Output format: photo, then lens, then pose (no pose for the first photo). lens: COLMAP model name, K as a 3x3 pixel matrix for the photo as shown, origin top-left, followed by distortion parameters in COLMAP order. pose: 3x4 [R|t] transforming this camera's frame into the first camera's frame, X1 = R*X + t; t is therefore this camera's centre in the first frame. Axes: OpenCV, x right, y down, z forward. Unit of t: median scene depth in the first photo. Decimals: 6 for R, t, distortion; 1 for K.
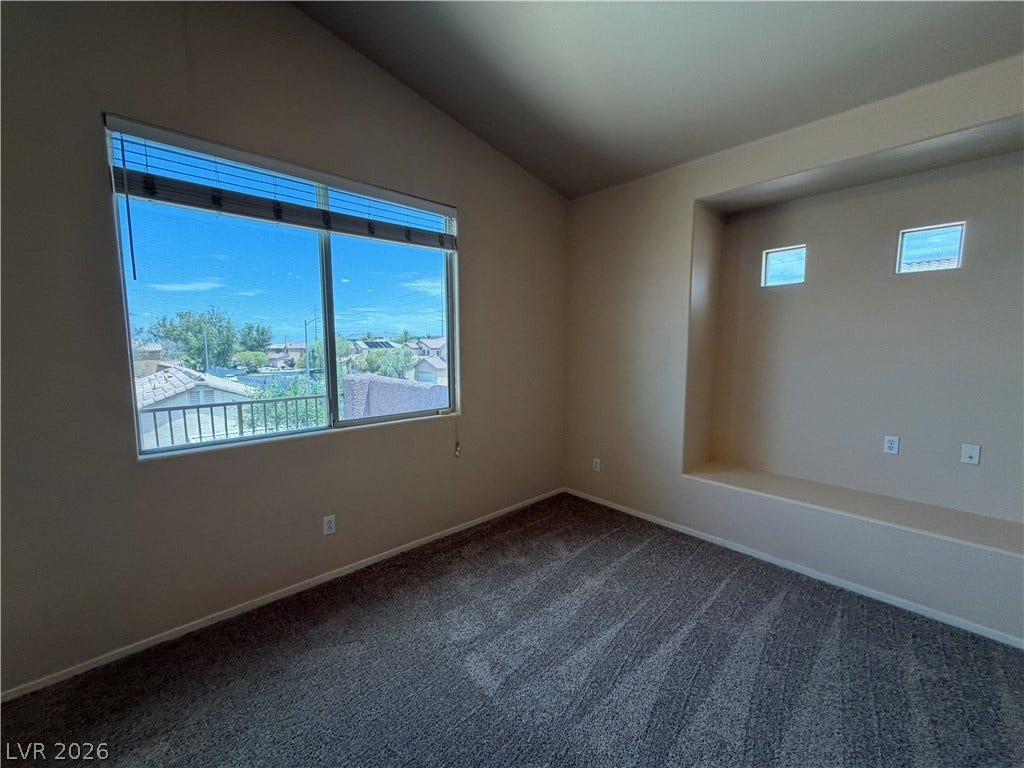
lens RADIAL K [[408.0, 0, 509.6], [0, 408.0, 385.1], [0, 0, 1]] dist [-0.001826, 0.000565]
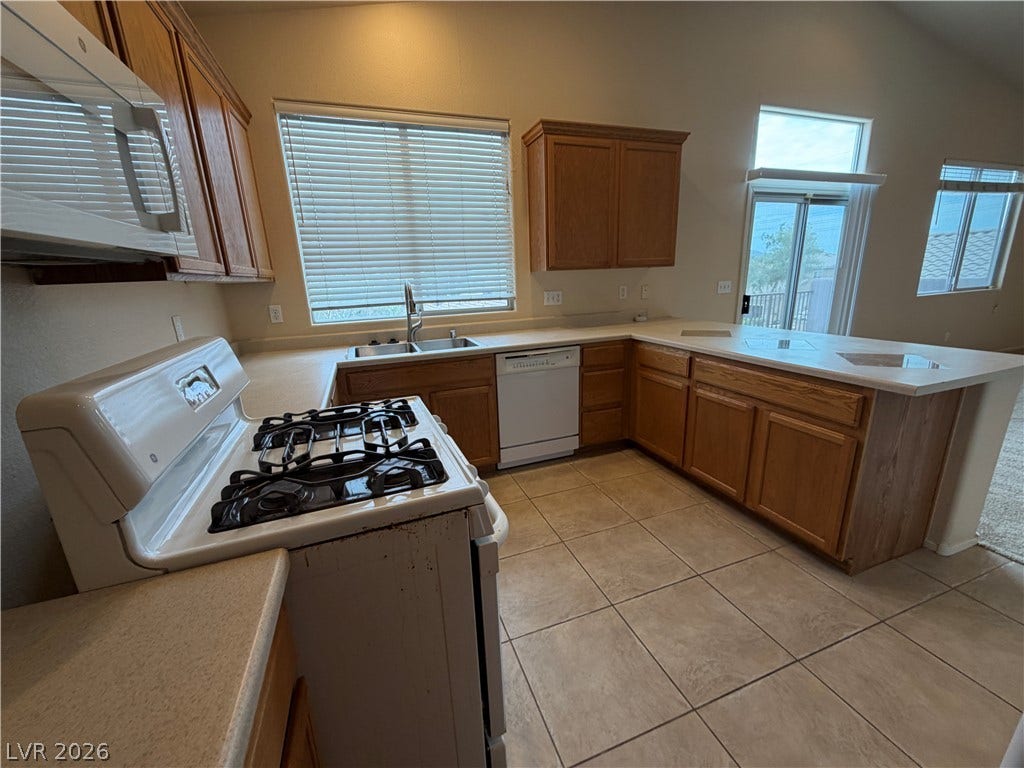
lens RADIAL K [[408.0, 0, 509.6], [0, 408.0, 385.1], [0, 0, 1]] dist [-0.001826, 0.000565]
pose [[0.923627, 0.056689, -0.379076, -1.439637], [0.004075, 0.987494, 0.157605, 0.199835], [0.383270, -0.147113, 0.911845, -1.545840]]
